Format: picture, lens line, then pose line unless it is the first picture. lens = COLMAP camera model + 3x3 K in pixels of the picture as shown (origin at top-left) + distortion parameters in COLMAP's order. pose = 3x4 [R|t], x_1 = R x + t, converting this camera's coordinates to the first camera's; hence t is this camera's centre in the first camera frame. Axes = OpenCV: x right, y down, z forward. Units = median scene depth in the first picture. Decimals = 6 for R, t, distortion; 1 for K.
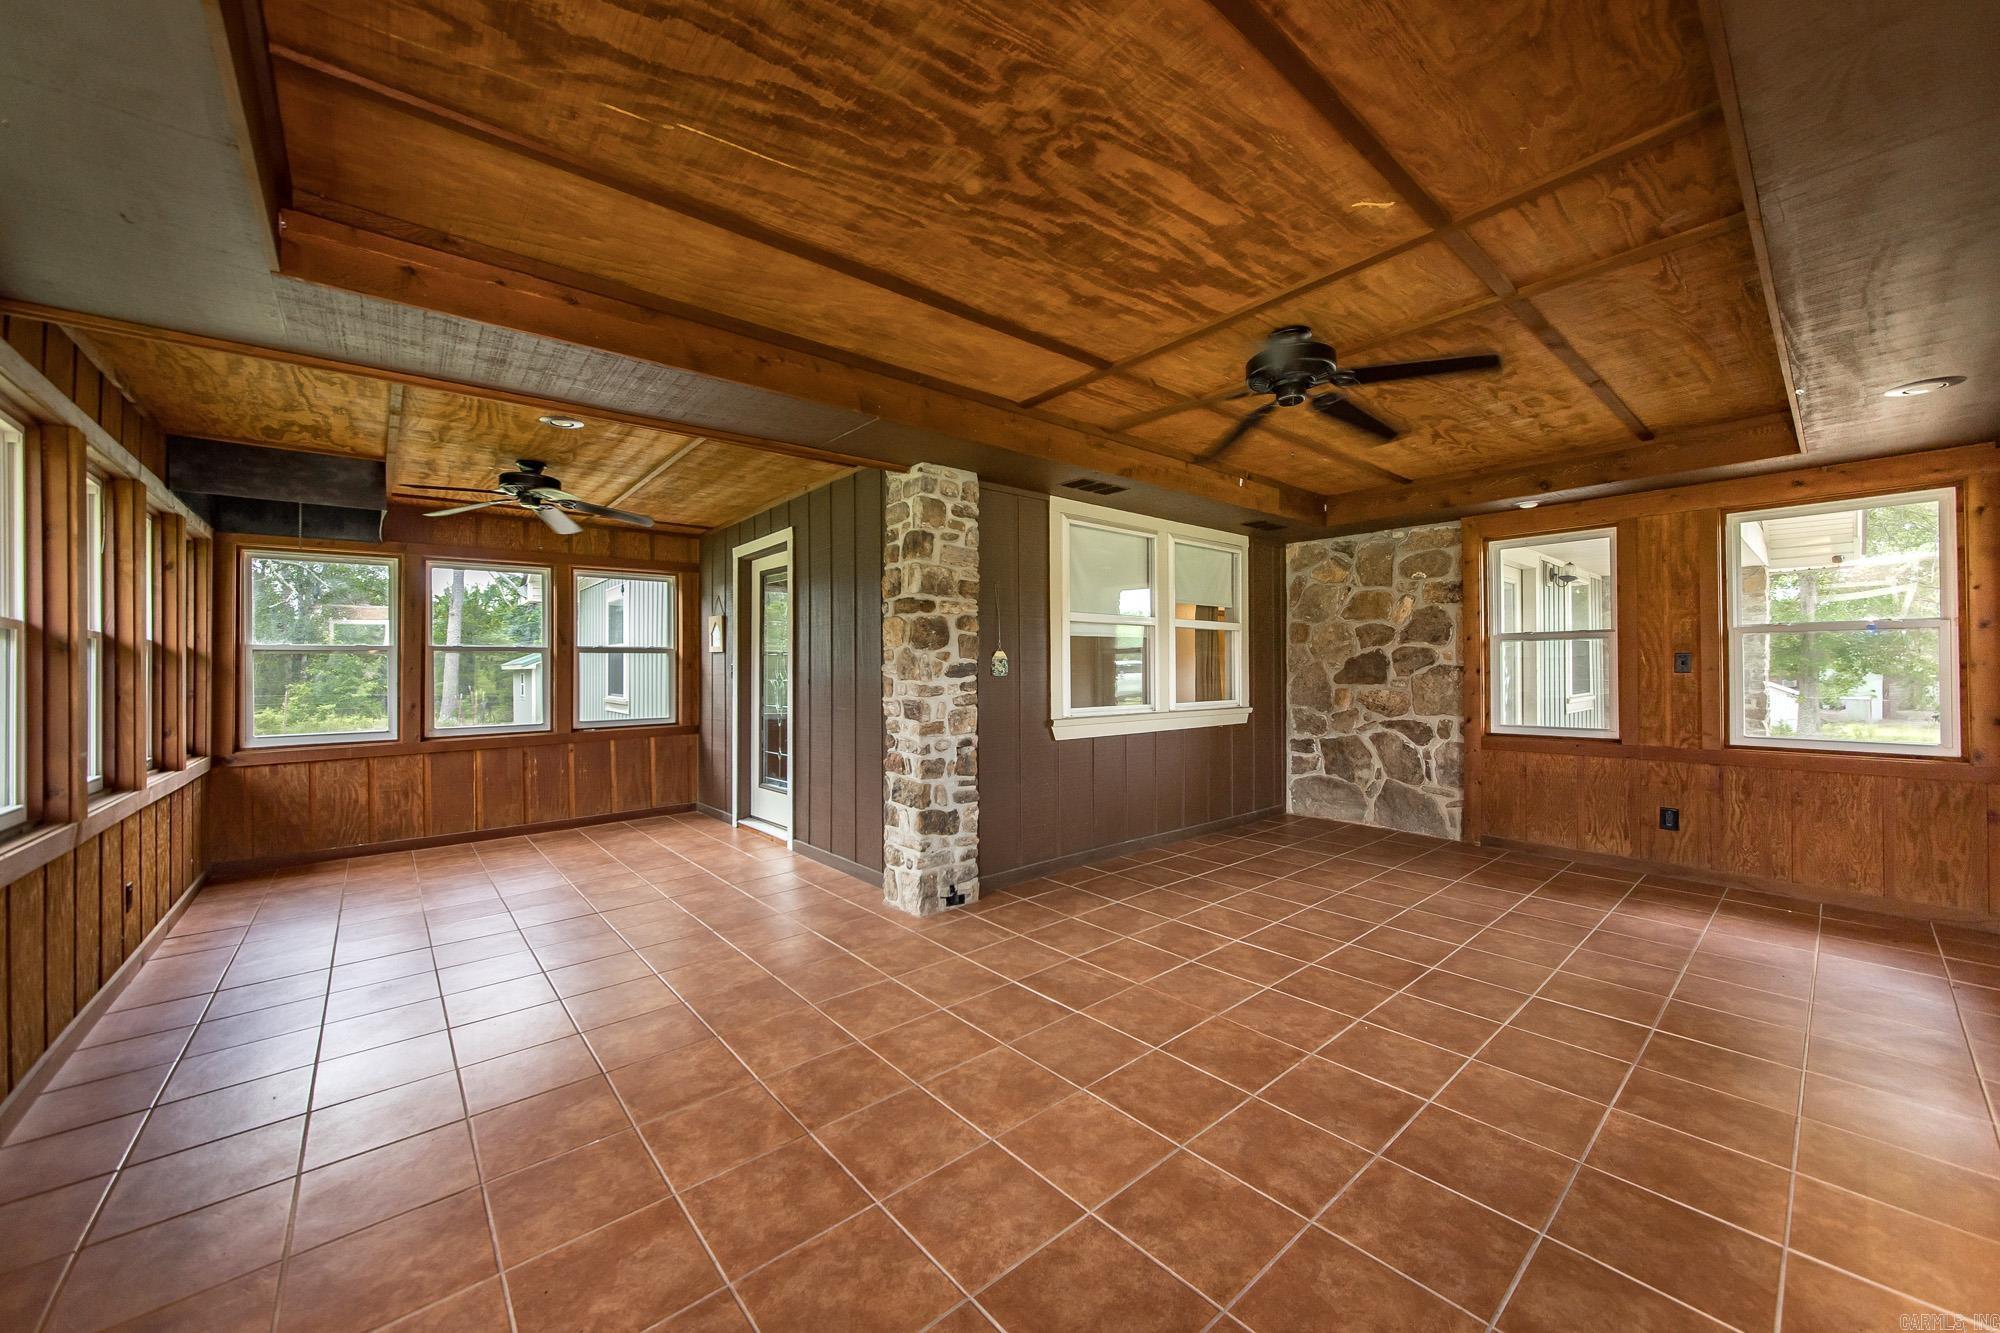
lens RADIAL K [[720.8, 0, 1007.2], [0, 720.8, 668.6], [0, 0, 1]] dist [-0.007695, -0.000365]
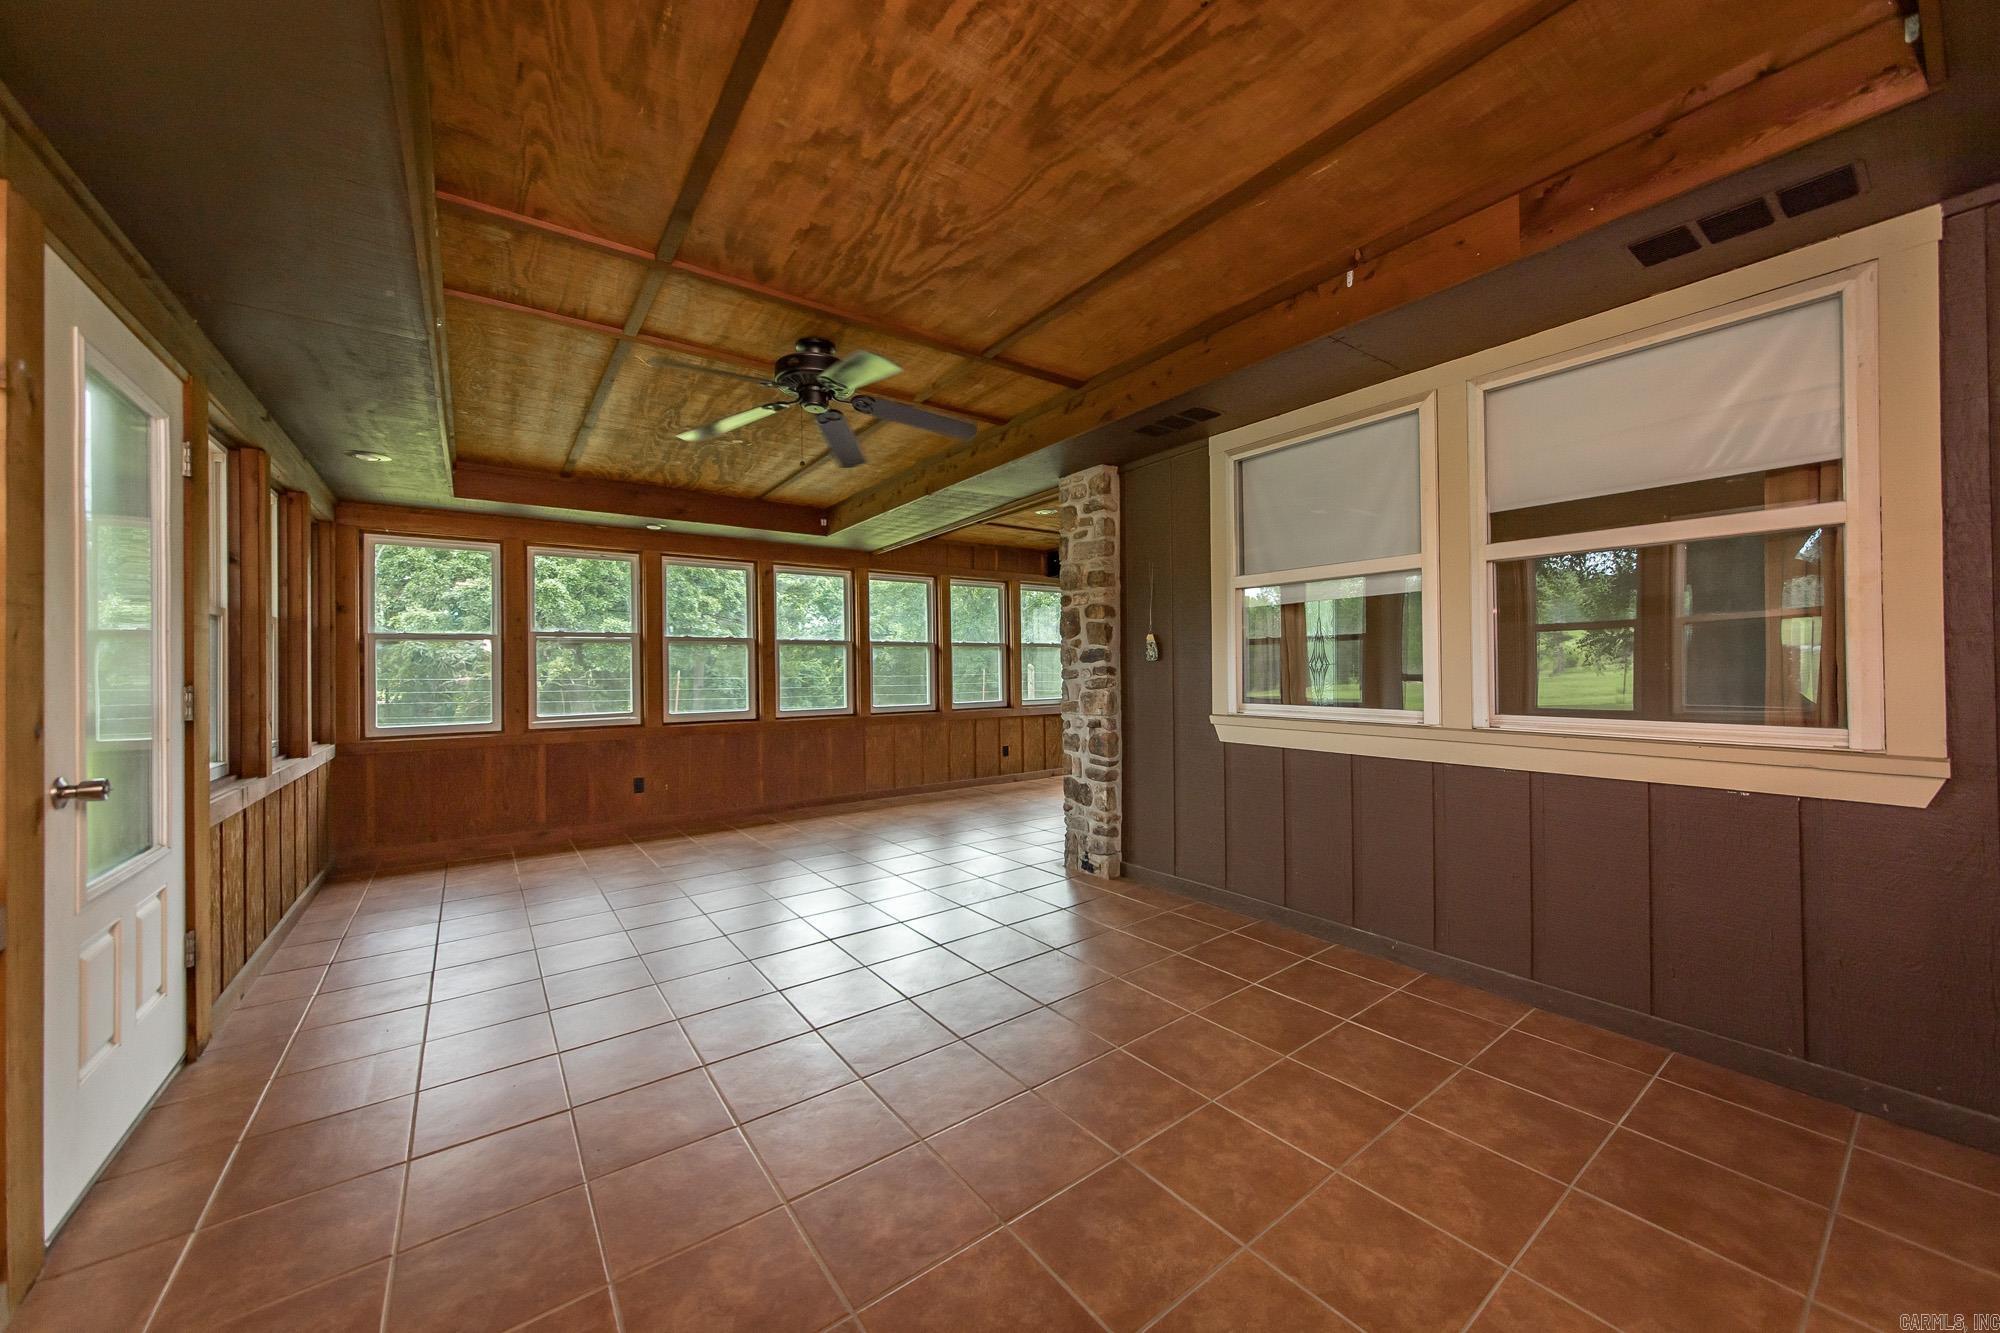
lens RADIAL K [[720.8, 0, 1007.8], [0, 720.8, 663.2], [0, 0, 1]] dist [-0.007695, -0.000365]
pose [[-0.061633, 0.004739, -0.998088, 1.014187], [0.015542, 0.999872, 0.003788, 0.007325], [0.997978, -0.015279, -0.061699, 0.942808]]
